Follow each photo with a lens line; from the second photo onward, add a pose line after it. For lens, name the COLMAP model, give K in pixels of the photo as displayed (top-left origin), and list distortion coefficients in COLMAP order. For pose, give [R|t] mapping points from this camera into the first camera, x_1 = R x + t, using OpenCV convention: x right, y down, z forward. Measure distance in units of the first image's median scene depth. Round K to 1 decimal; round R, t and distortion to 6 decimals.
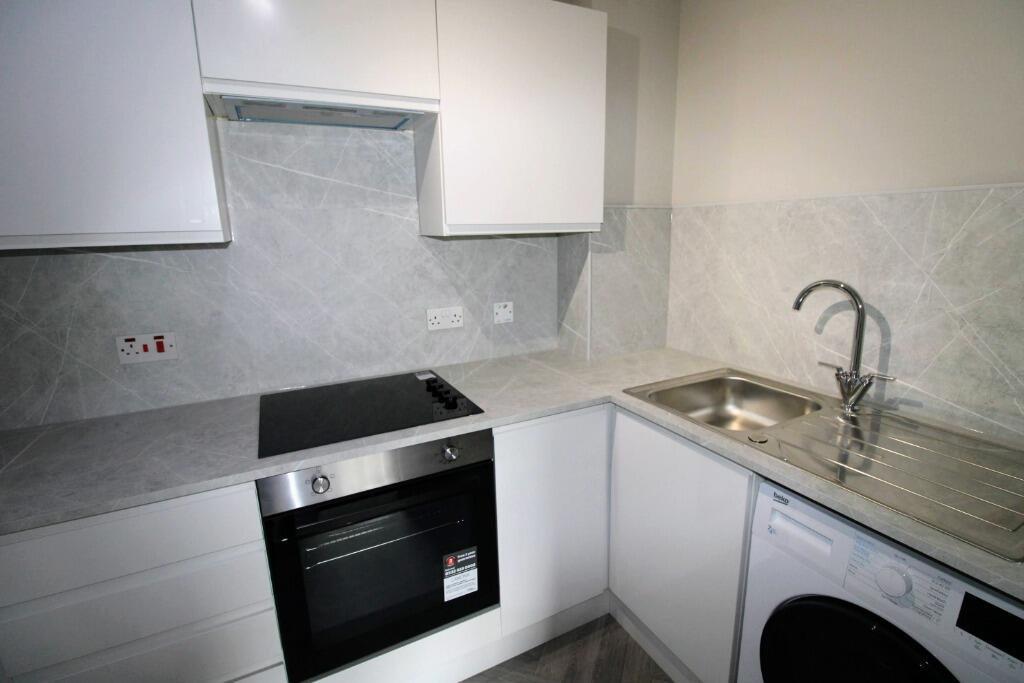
lens RADIAL K [[482.6, 0, 513.4], [0, 482.6, 340.5], [0, 0, 1]] dist [0.001541, -0.016338]
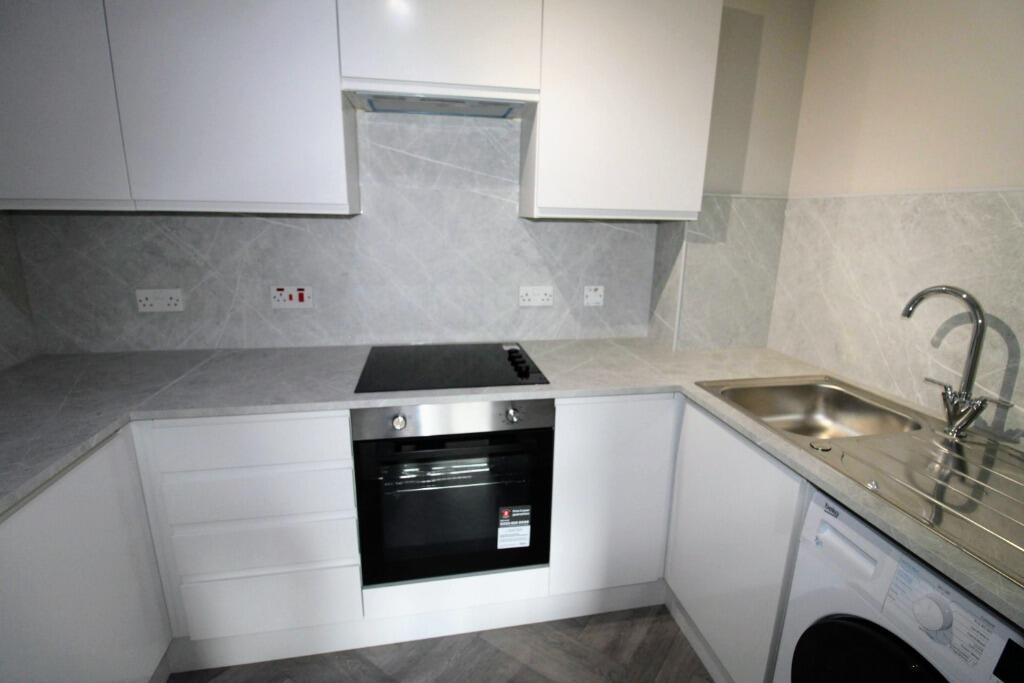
lens RADIAL K [[482.6, 0, 513.4], [0, 482.6, 340.5], [0, 0, 1]] dist [0.001541, -0.016338]
pose [[0.957679, 0.108774, -0.266495, 0.126280], [-0.102247, 0.994022, 0.038291, 0.018984], [0.269067, -0.009422, 0.963075, -0.049735]]
